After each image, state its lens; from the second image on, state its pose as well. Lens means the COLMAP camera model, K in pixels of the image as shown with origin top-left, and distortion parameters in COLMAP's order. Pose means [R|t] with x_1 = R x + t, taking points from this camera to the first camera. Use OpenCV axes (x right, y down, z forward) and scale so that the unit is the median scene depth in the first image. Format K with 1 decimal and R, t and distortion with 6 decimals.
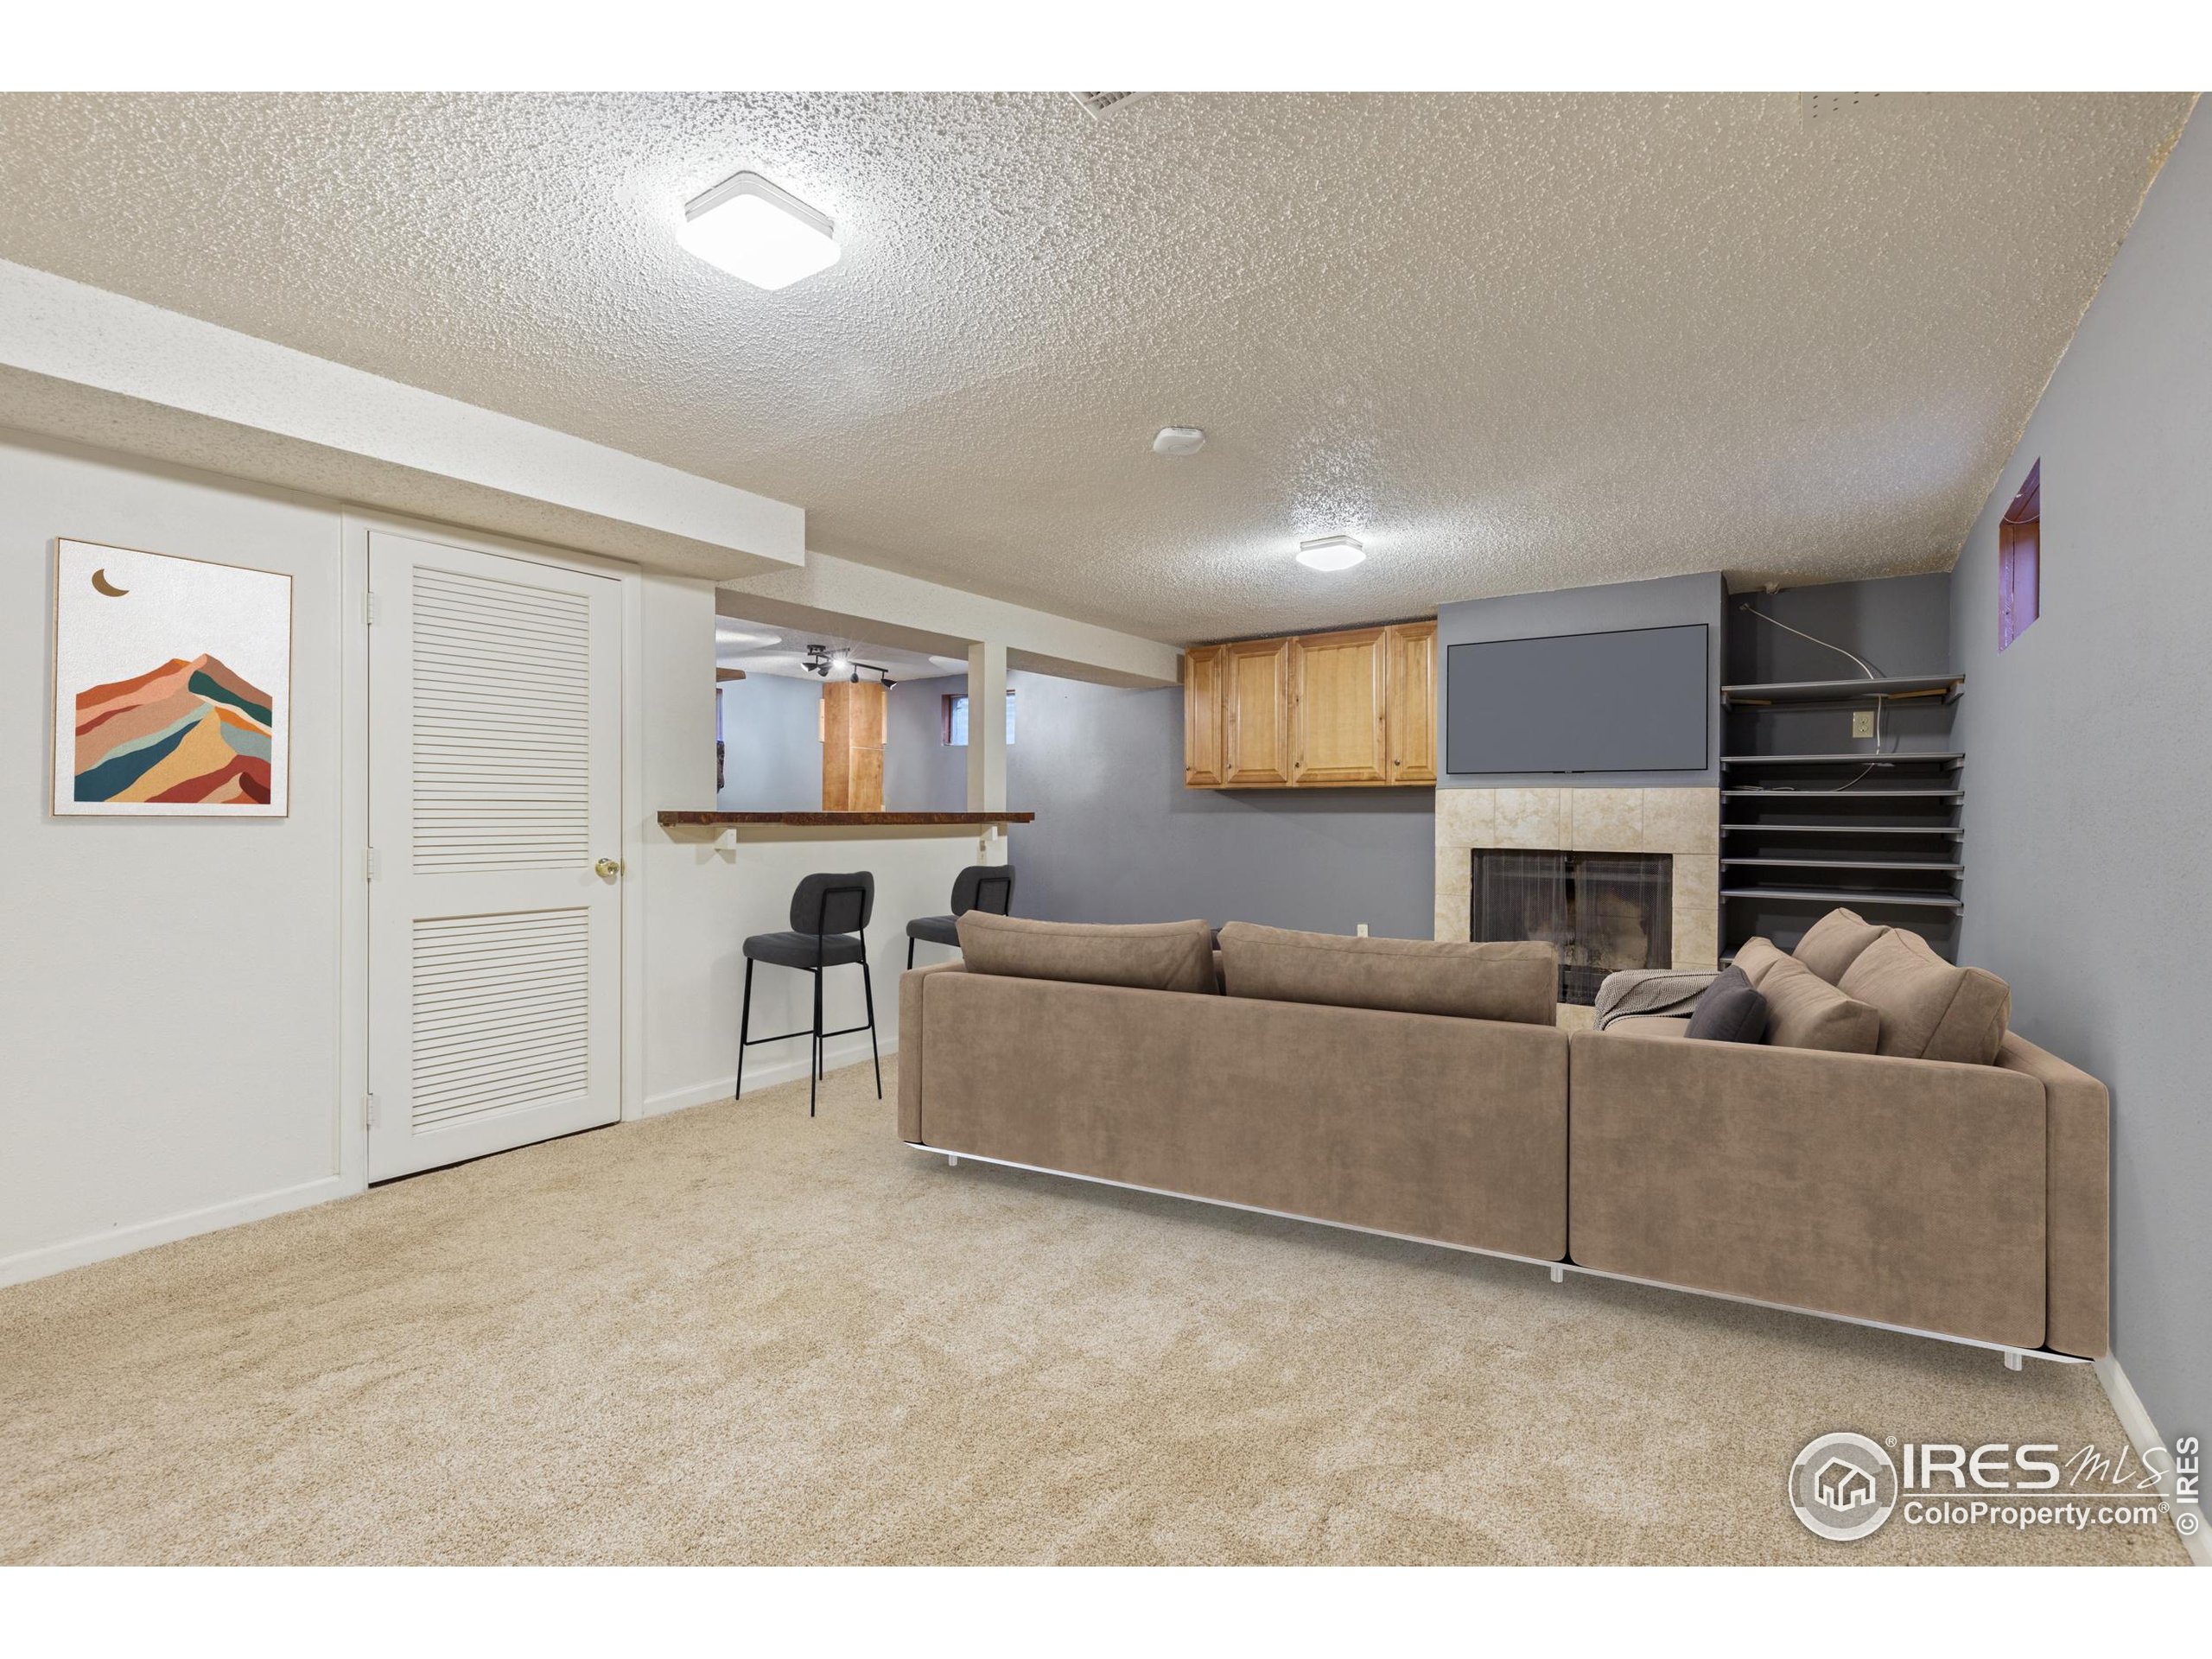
lens RADIAL K [[994.5, 0, 1105.3], [0, 994.5, 814.2], [0, 0, 1]] dist [0.008960, -0.000395]
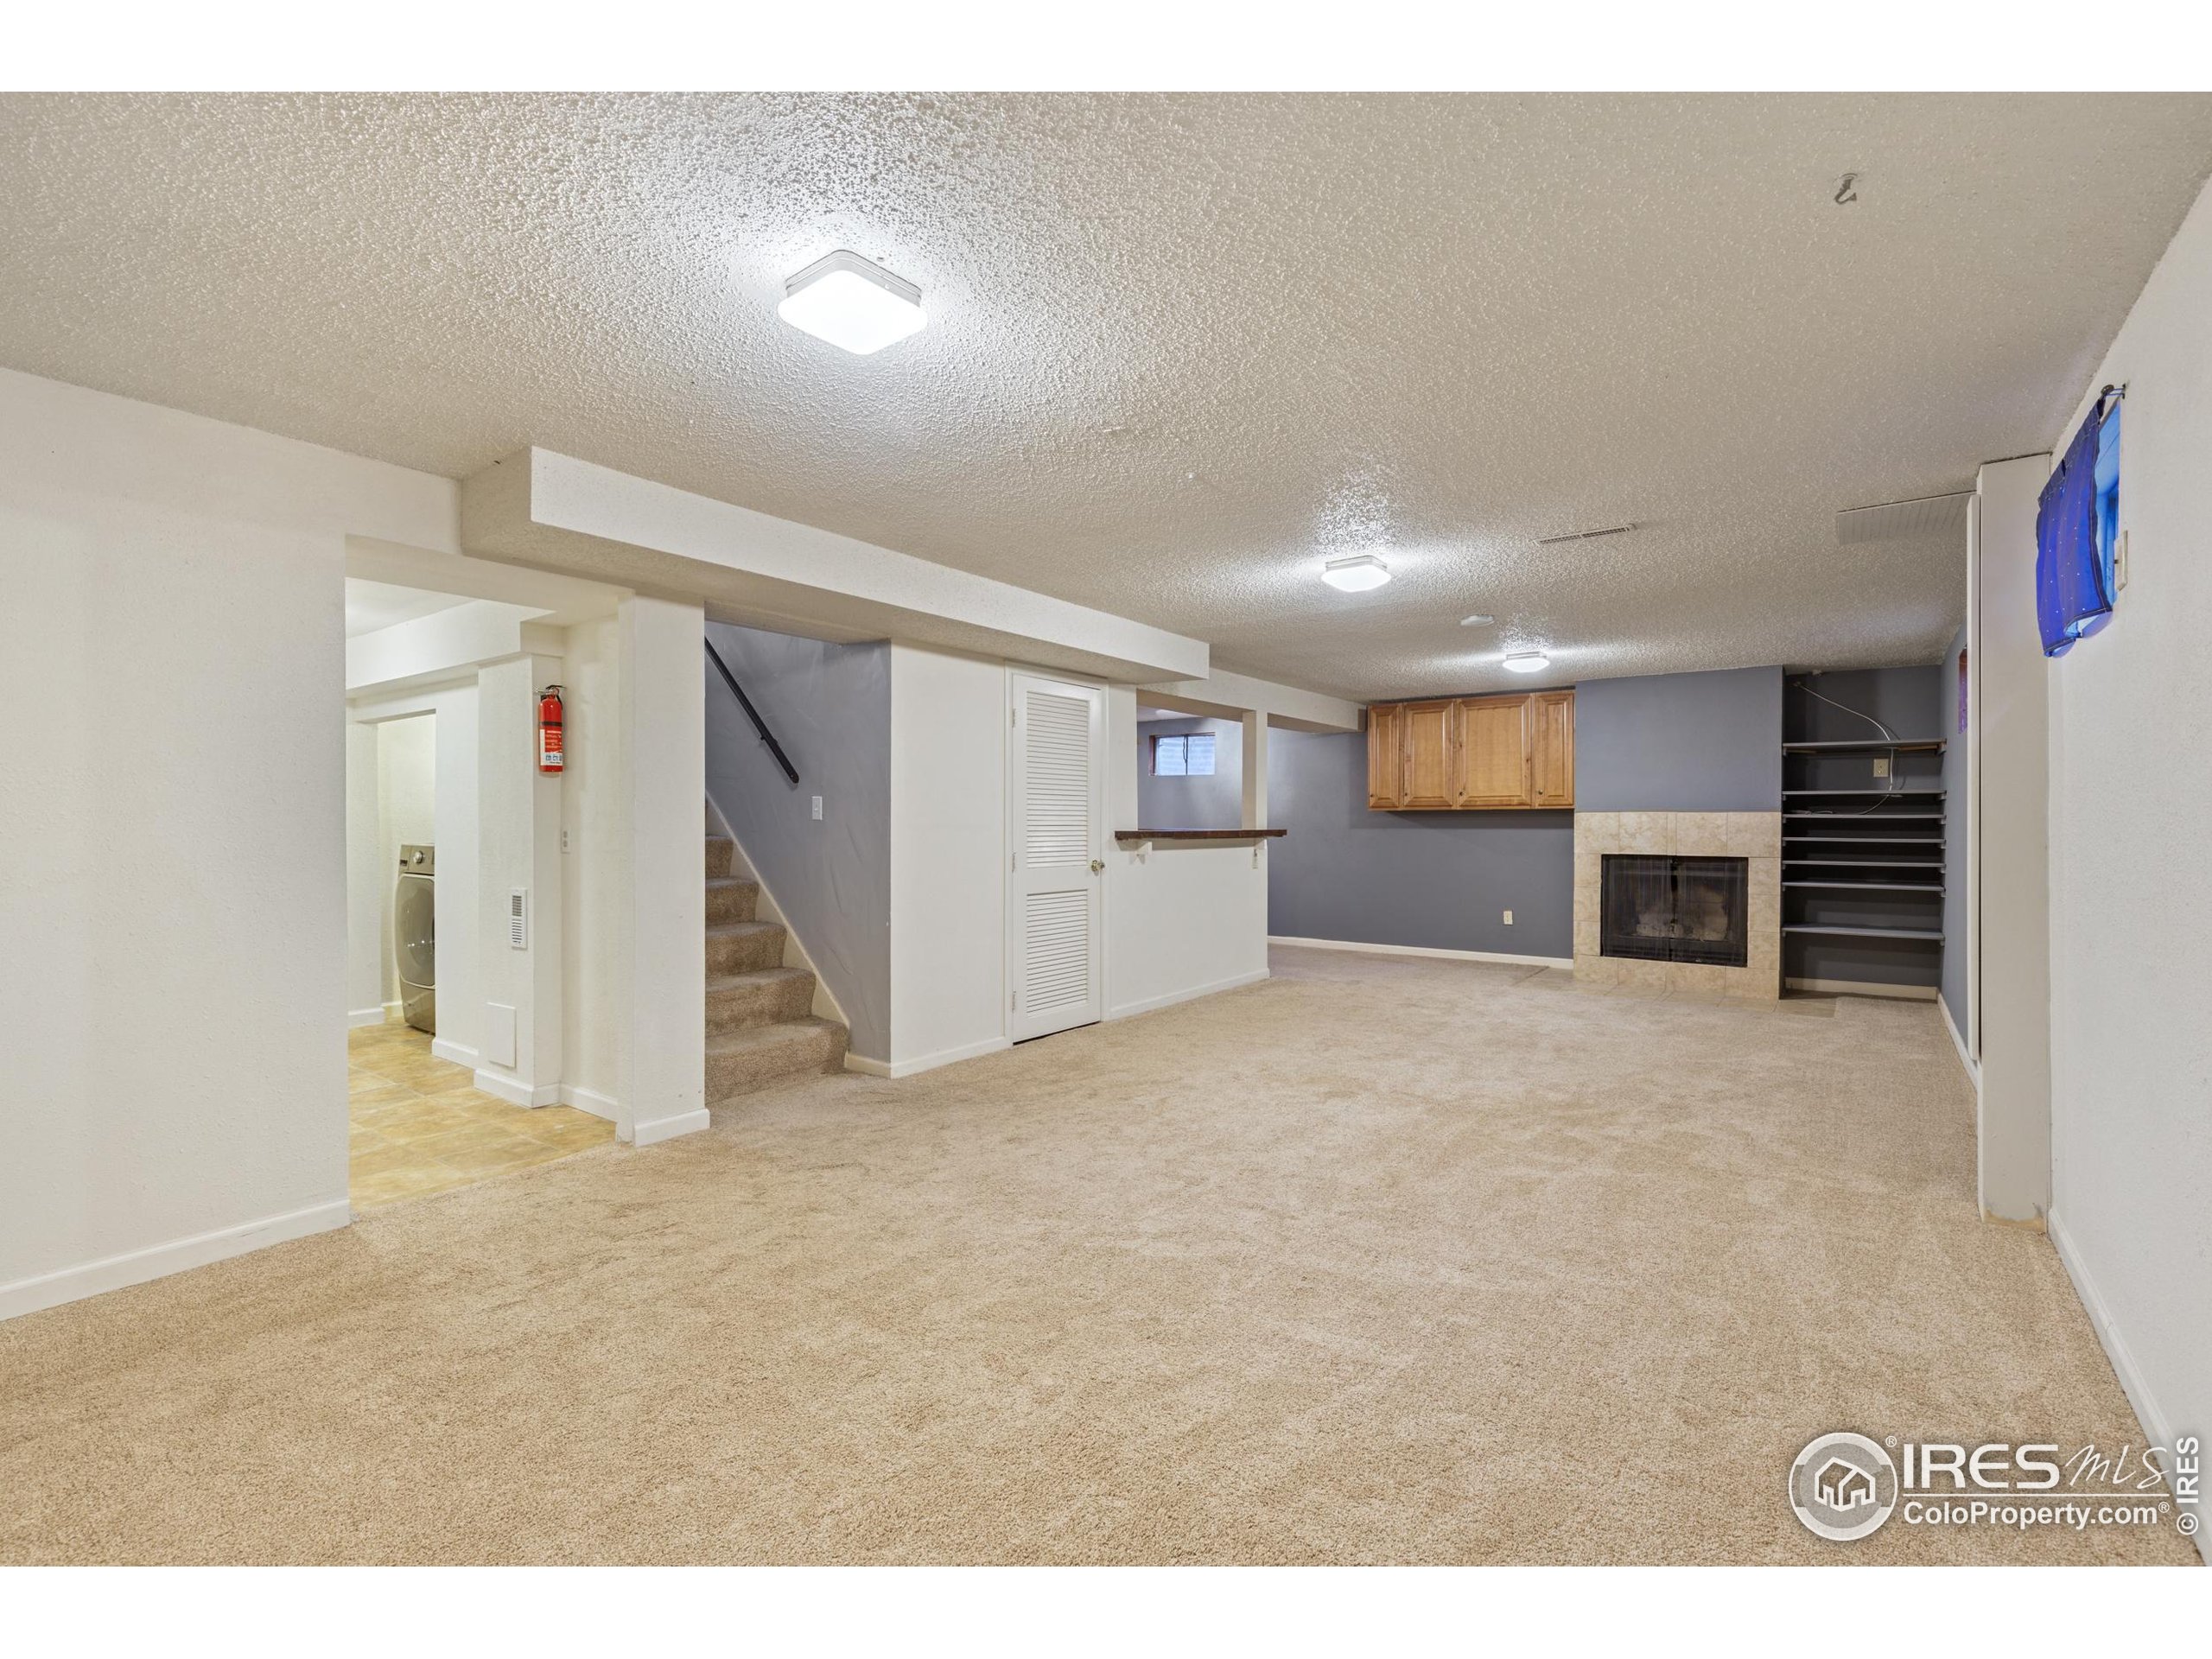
lens RADIAL K [[988.3, 0, 1113.9], [0, 988.3, 827.7], [0, 0, 1]] dist [0.008841, 0.000086]
pose [[0.999785, -0.002050, -0.020610, -0.323309], [0.002101, 0.999995, 0.002432, -0.009236], [0.020605, -0.002474, 0.999785, -0.461997]]
